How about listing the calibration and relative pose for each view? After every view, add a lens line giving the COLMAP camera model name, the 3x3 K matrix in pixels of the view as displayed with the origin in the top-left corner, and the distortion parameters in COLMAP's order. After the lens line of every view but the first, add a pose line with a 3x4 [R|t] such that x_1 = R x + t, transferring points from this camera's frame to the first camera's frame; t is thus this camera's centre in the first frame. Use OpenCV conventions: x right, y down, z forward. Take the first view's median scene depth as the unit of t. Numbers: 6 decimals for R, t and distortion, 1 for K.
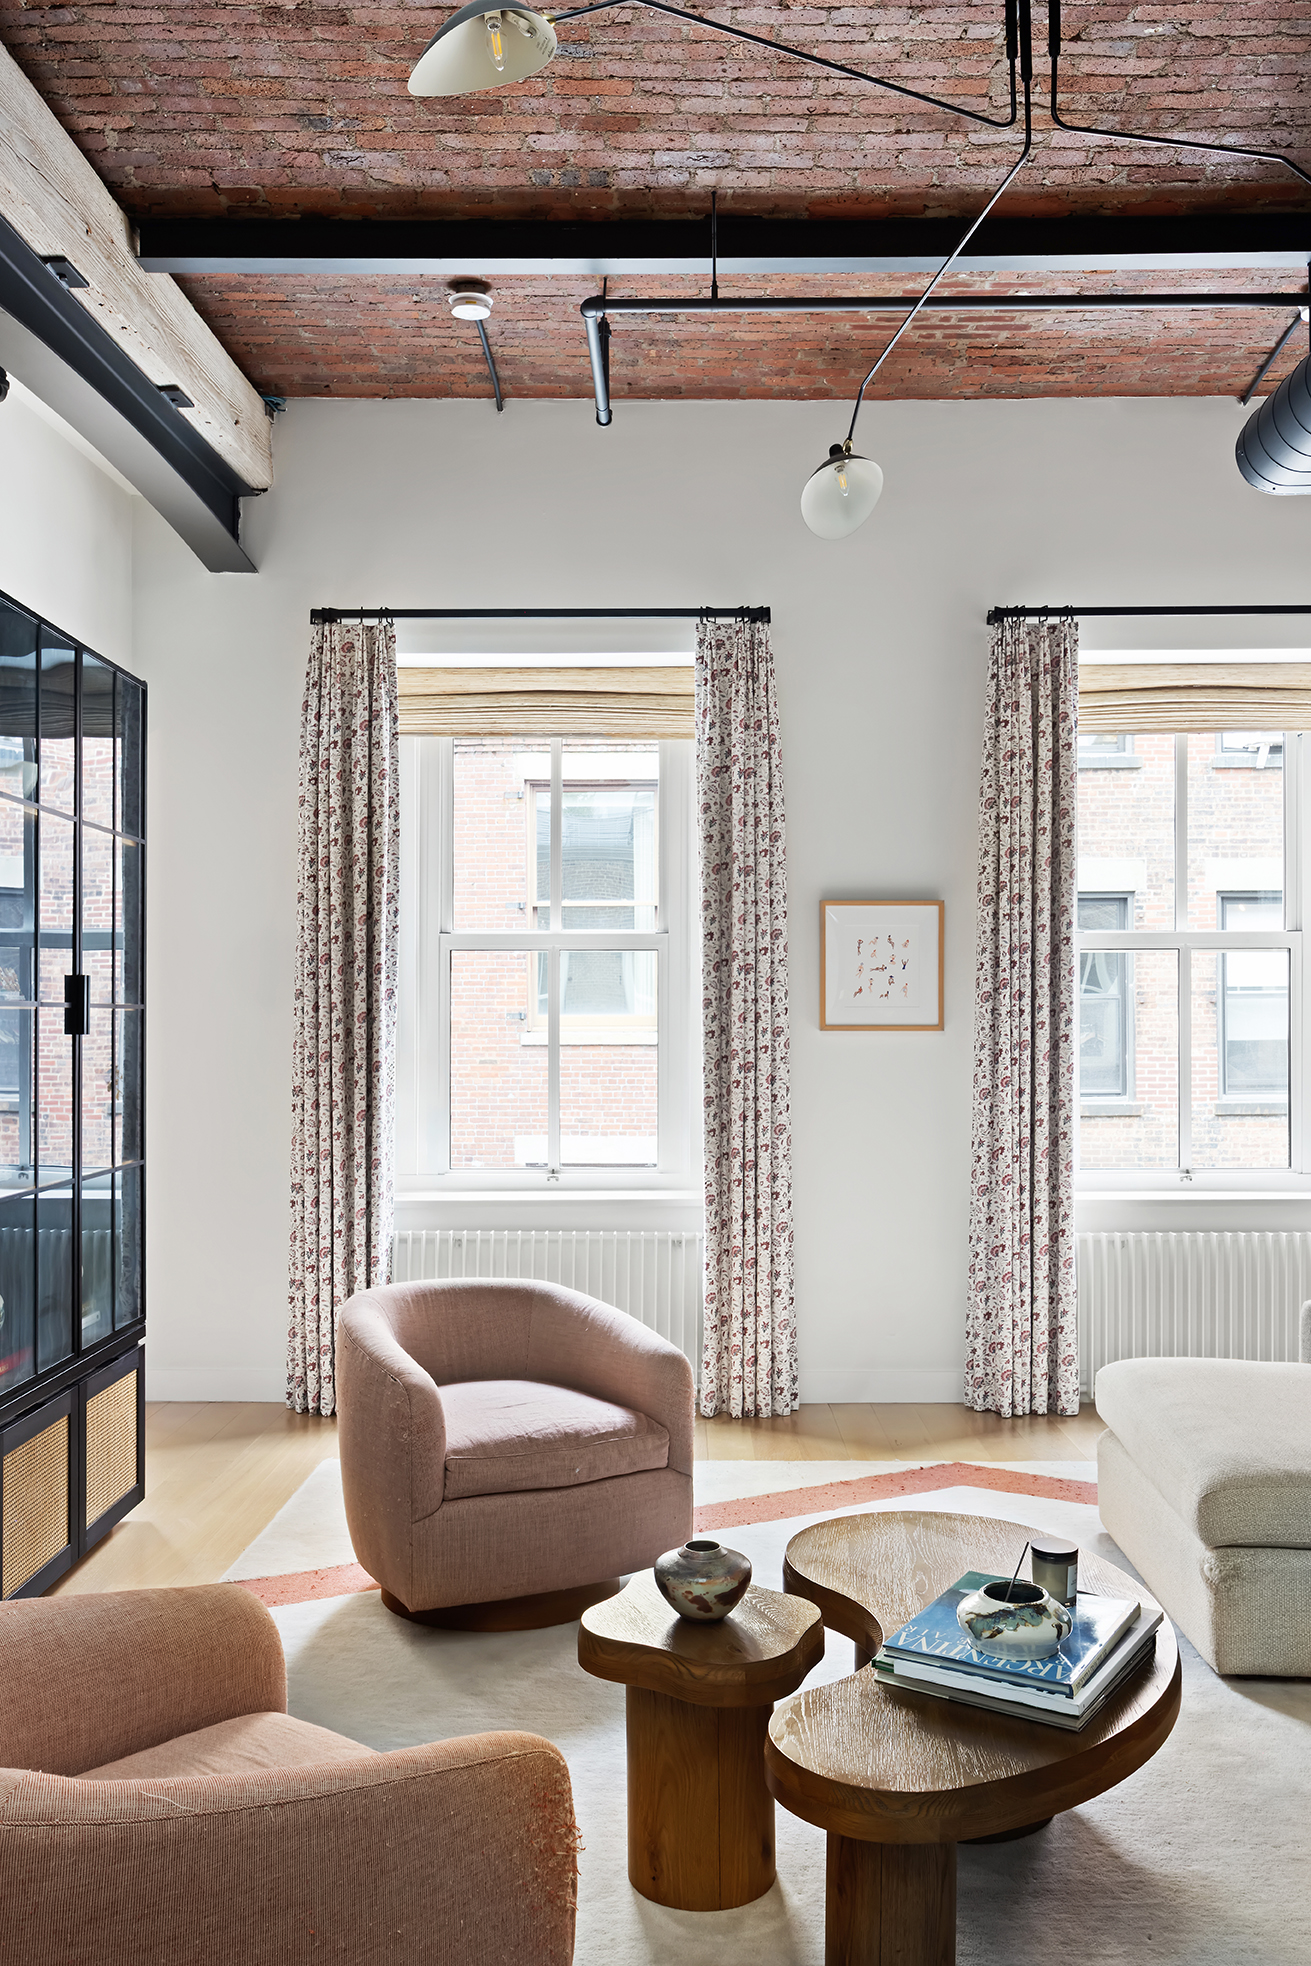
lens RADIAL K [[1660.5, 0, 655.0], [0, 1660.5, 1020.8], [0, 0, 1]] dist [-0.002926, 0.002319]
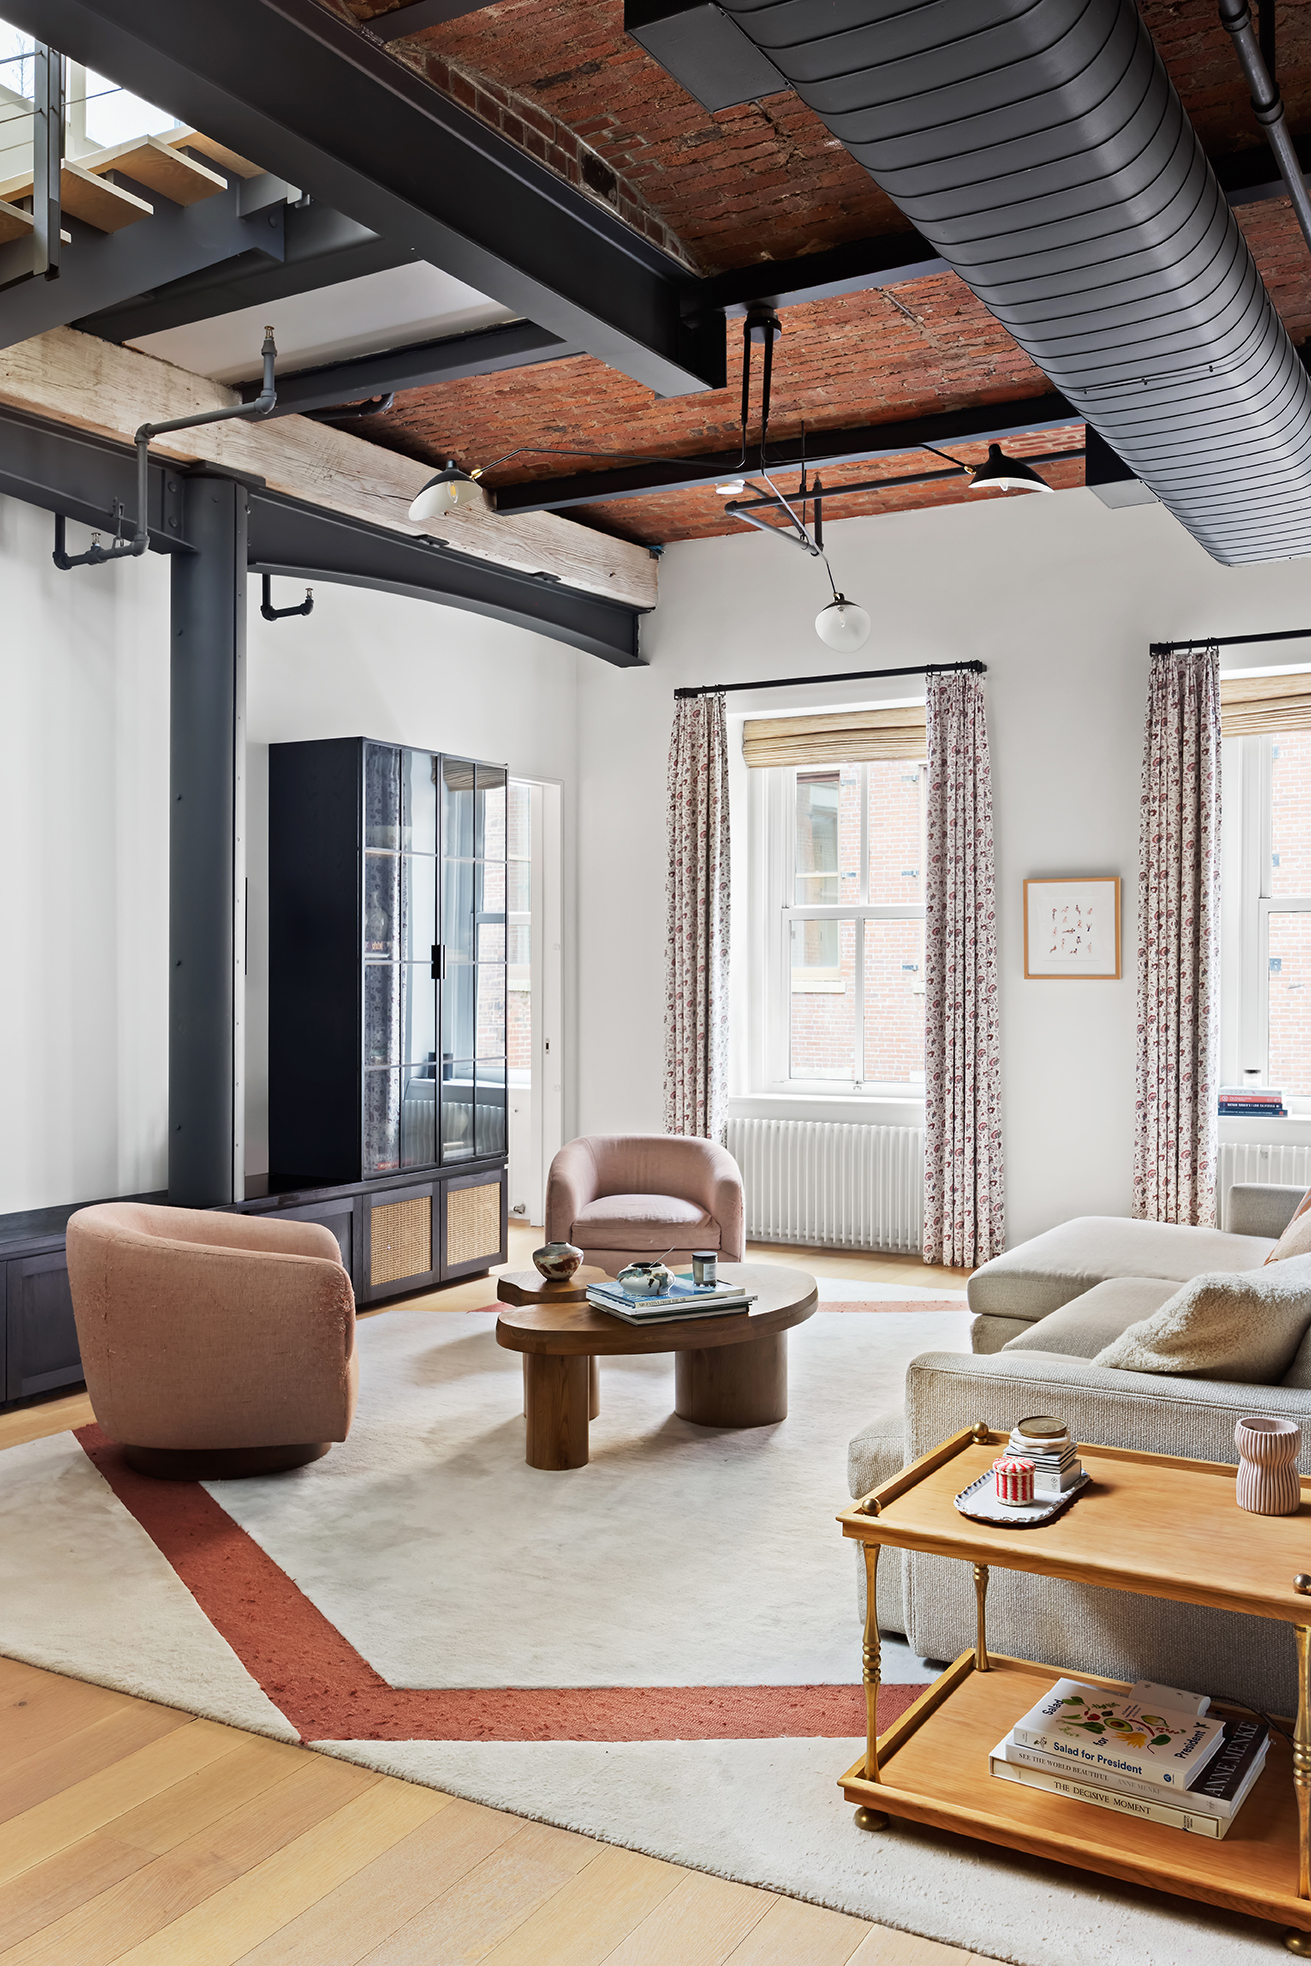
lens RADIAL K [[1660.5, 0, 655.3], [0, 1660.5, 981.2], [0, 0, 1]] dist [-0.002926, 0.002319]
pose [[0.877099, 0.003291, -0.480299, 0.484049], [-0.000108, 0.999978, 0.006655, -0.001013], [0.480310, -0.005786, 0.877080, -0.292624]]
